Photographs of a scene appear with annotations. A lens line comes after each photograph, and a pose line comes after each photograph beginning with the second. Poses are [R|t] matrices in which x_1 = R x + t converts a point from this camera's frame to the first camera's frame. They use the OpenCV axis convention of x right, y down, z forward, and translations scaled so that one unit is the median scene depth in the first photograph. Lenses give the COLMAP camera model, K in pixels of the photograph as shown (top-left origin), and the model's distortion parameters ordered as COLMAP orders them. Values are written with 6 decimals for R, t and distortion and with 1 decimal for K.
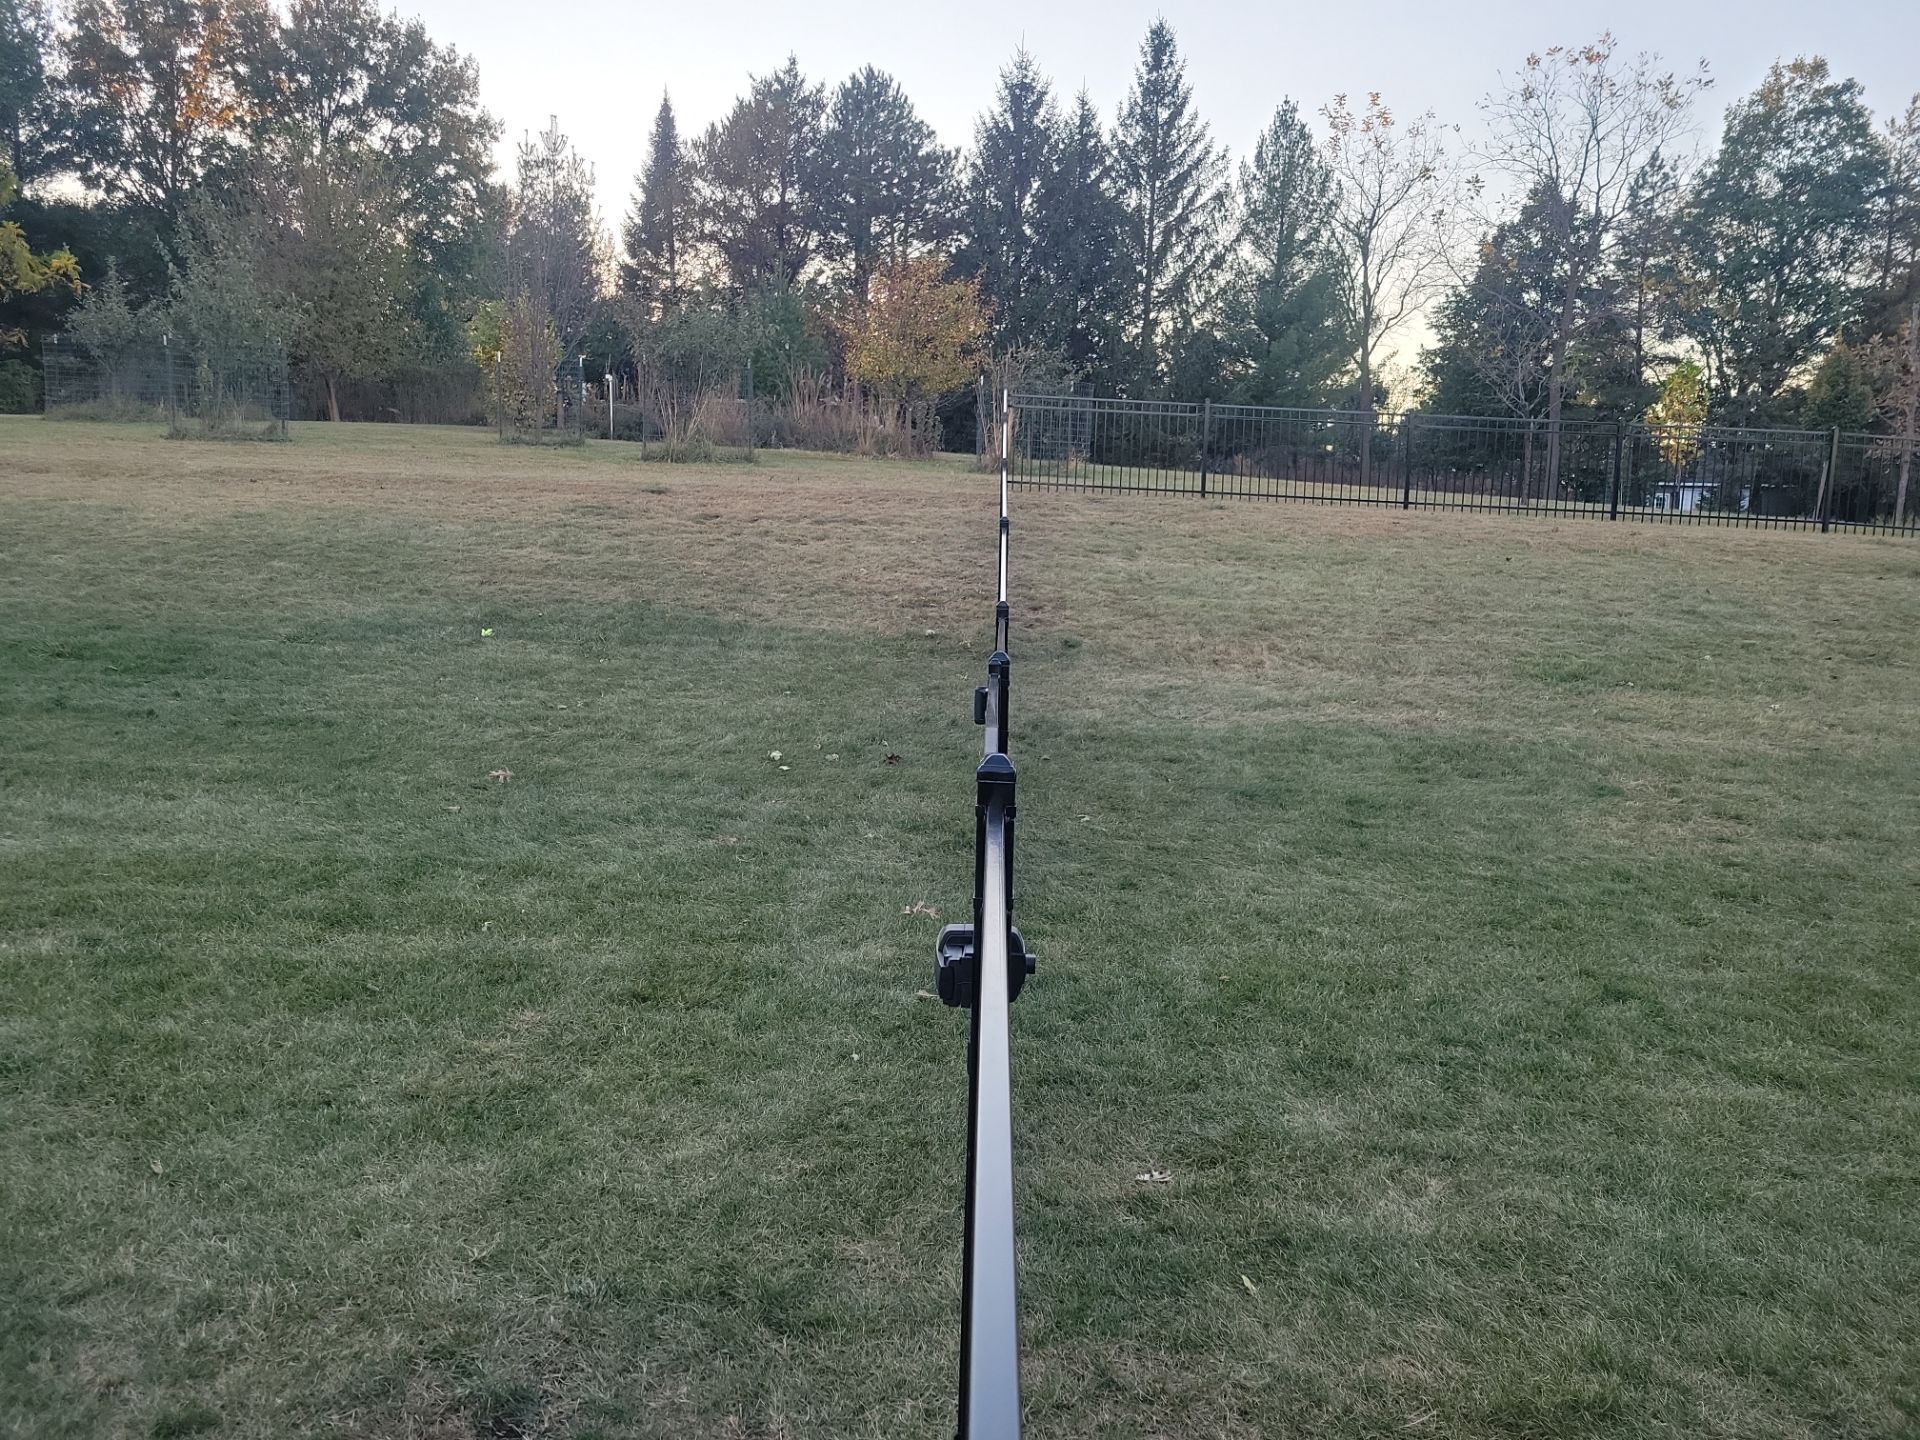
lens RADIAL K [[1414.3, 0, 958.7], [0, 1414.3, 723.3], [0, 0, 1]] dist [0.048207, -0.047445]
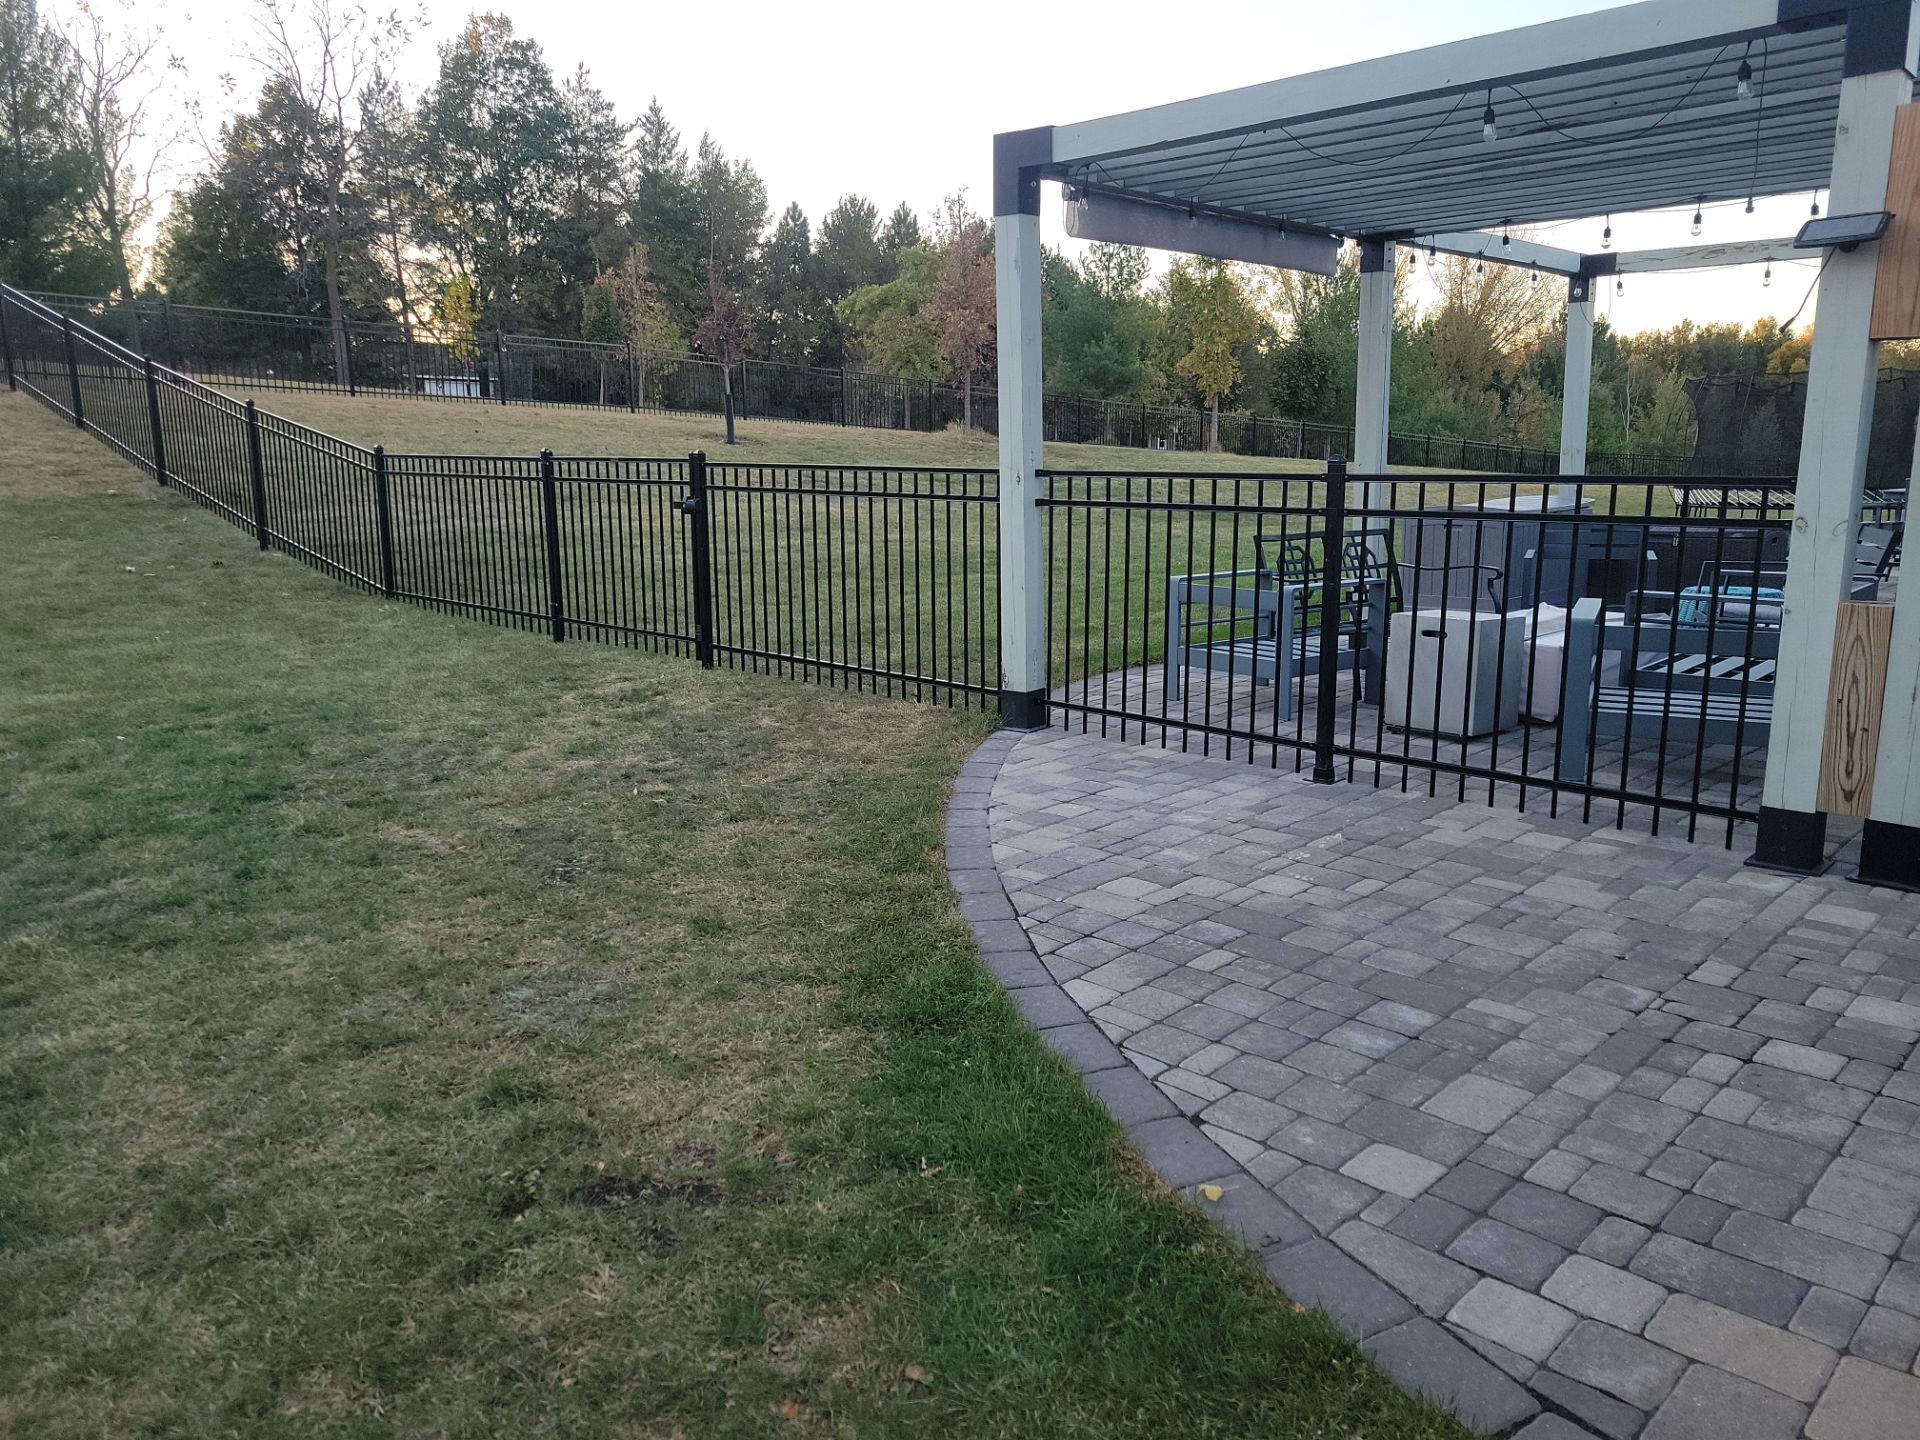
lens RADIAL K [[1423.9, 0, 960.0], [0, 1423.9, 720.0], [0, 0, 1]] dist [0.061067, -0.033270]
pose [[0.674770, -0.168792, 0.718467, -0.108501], [0.119080, 0.985640, 0.119723, 0.016397], [-0.728358, 0.004769, 0.685180, -0.101932]]
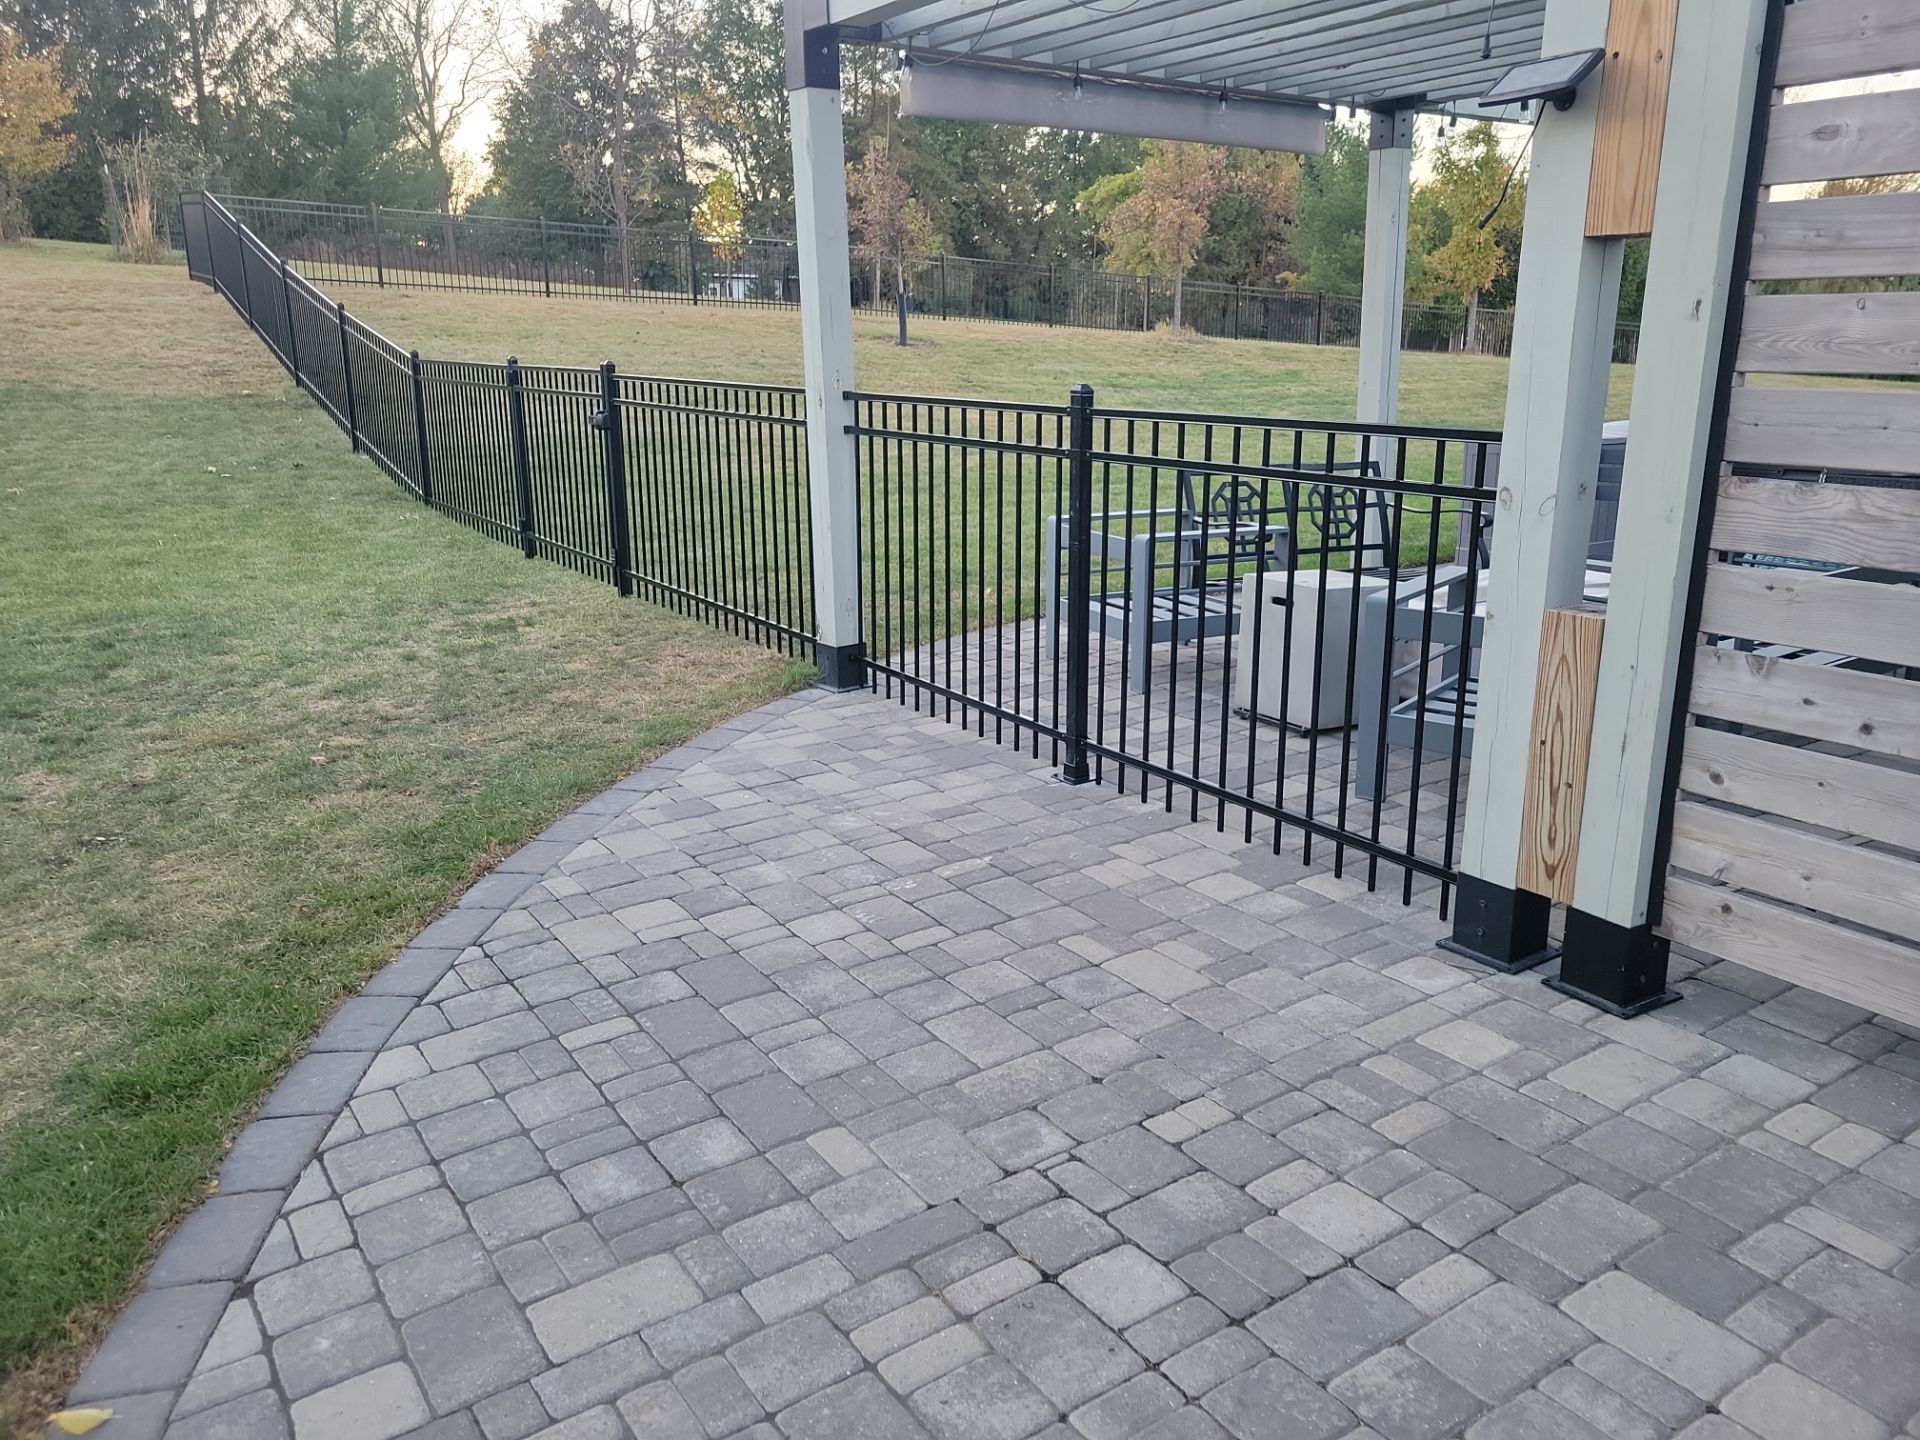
lens RADIAL K [[1425.1, 0, 974.1], [0, 1425.1, 713.7], [0, 0, 1]] dist [0.057032, -0.046968]
pose [[0.810198, -0.172925, 0.560067, -0.063289], [0.098191, 0.982031, 0.161165, 0.018227], [-0.577873, -0.075582, 0.812619, -0.118181]]
